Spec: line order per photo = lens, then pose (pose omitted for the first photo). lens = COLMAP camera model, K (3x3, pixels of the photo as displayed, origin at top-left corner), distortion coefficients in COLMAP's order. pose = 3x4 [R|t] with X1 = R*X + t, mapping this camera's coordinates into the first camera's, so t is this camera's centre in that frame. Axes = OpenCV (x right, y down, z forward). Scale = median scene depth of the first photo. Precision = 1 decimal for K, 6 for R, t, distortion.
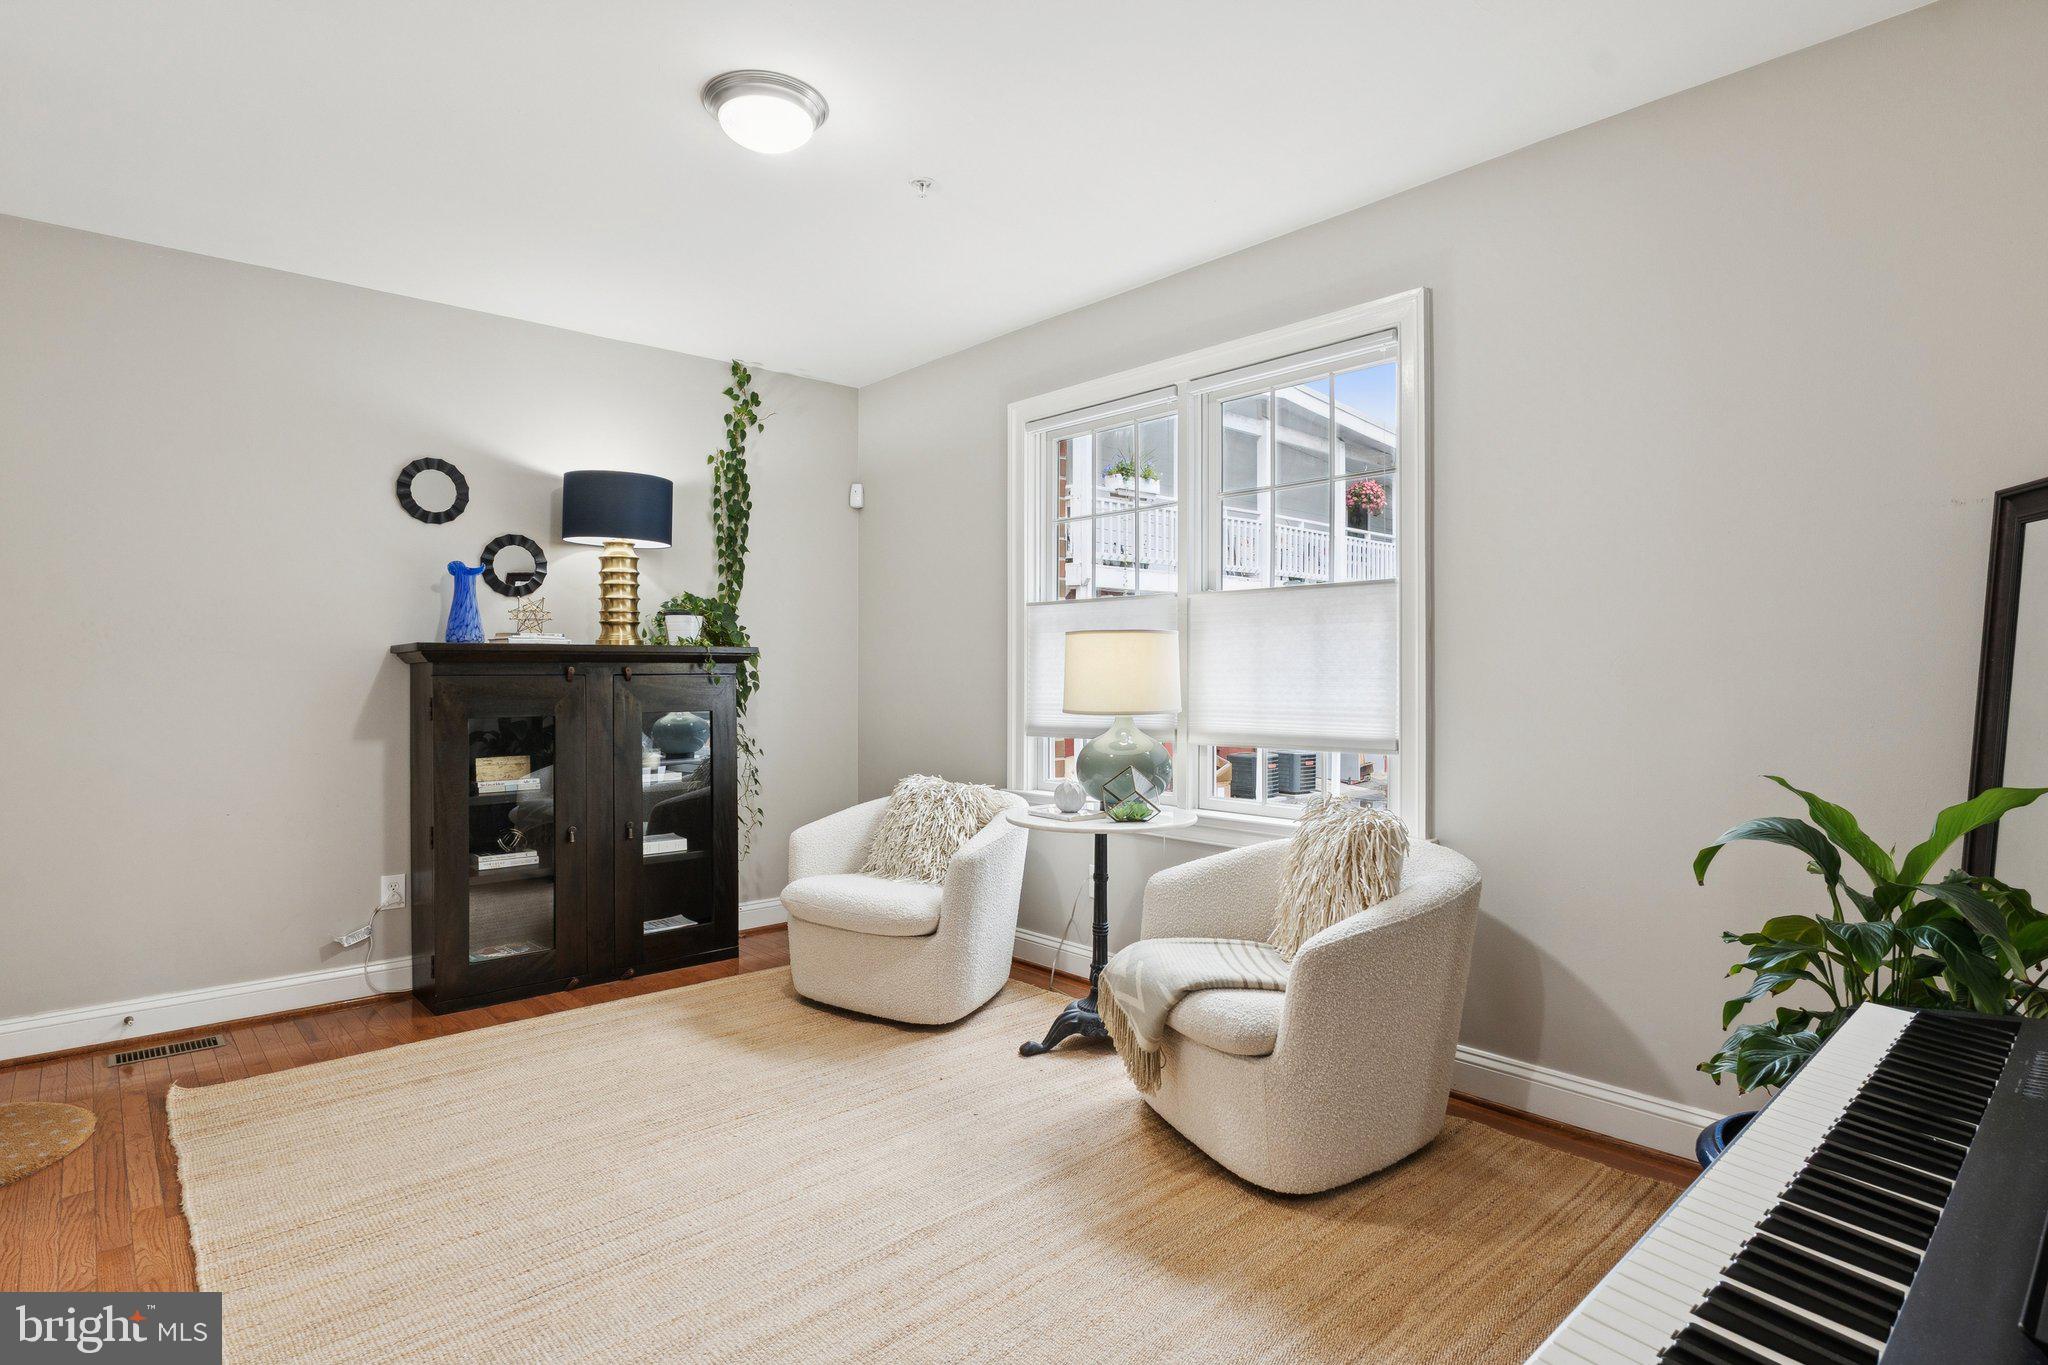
lens RADIAL K [[1056.7, 0, 1022.5], [0, 1056.7, 671.3], [0, 0, 1]] dist [-0.009560, -0.000347]
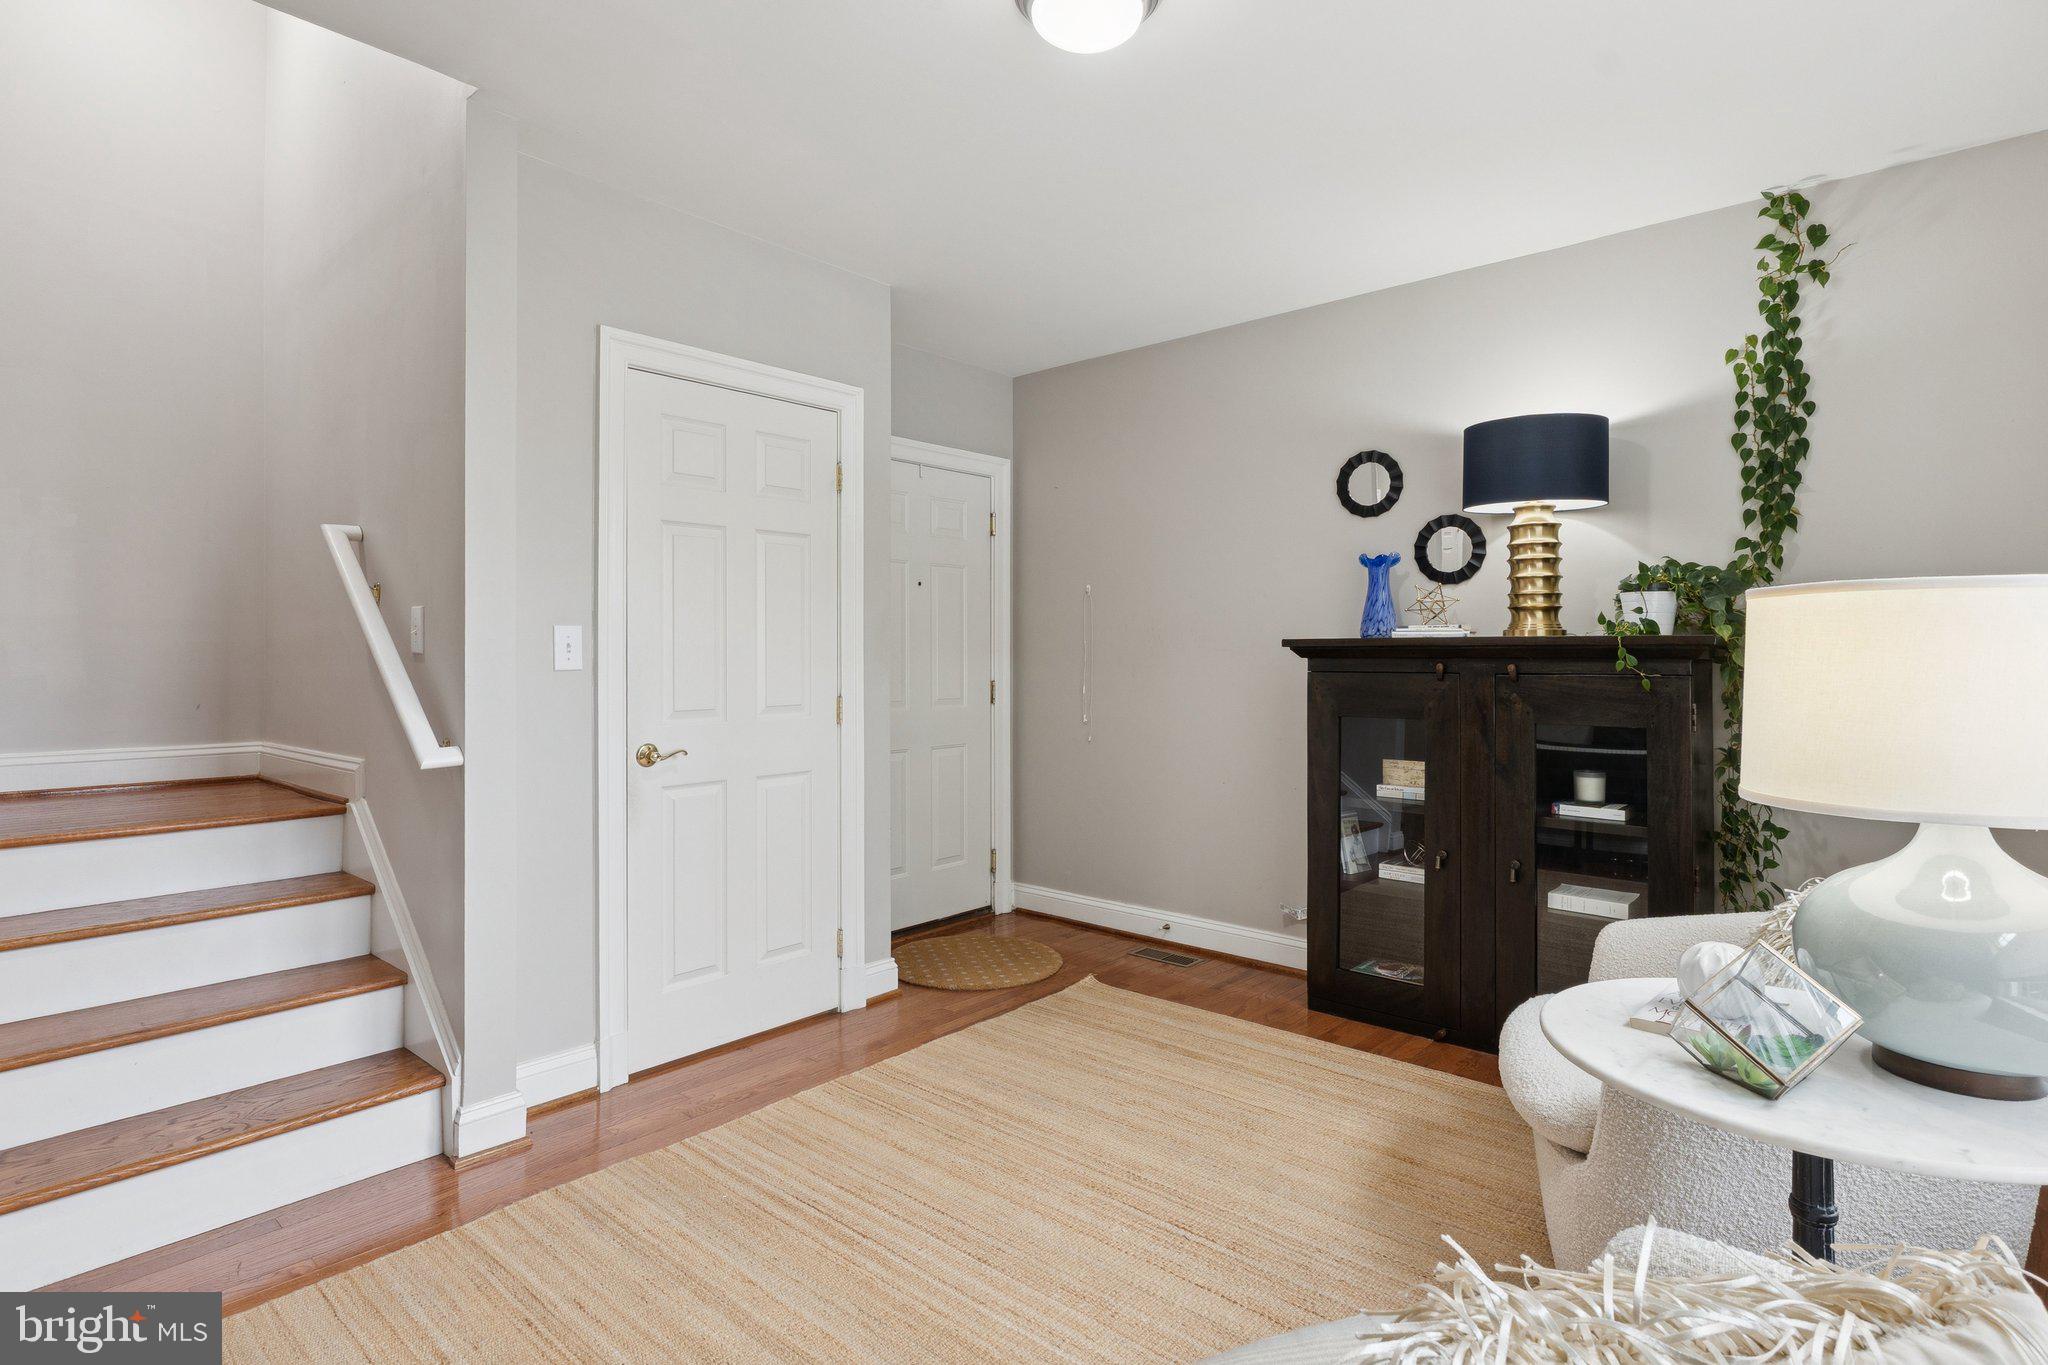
lens RADIAL K [[1034.1, 0, 1009.0], [0, 1034.1, 647.2], [0, 0, 1]] dist [-0.001634, -0.000955]
pose [[0.111753, -0.003501, -0.993730, 0.345097], [0.000293, 0.999994, -0.003490, -0.013827], [0.993736, 0.000098, 0.111753, 0.524946]]
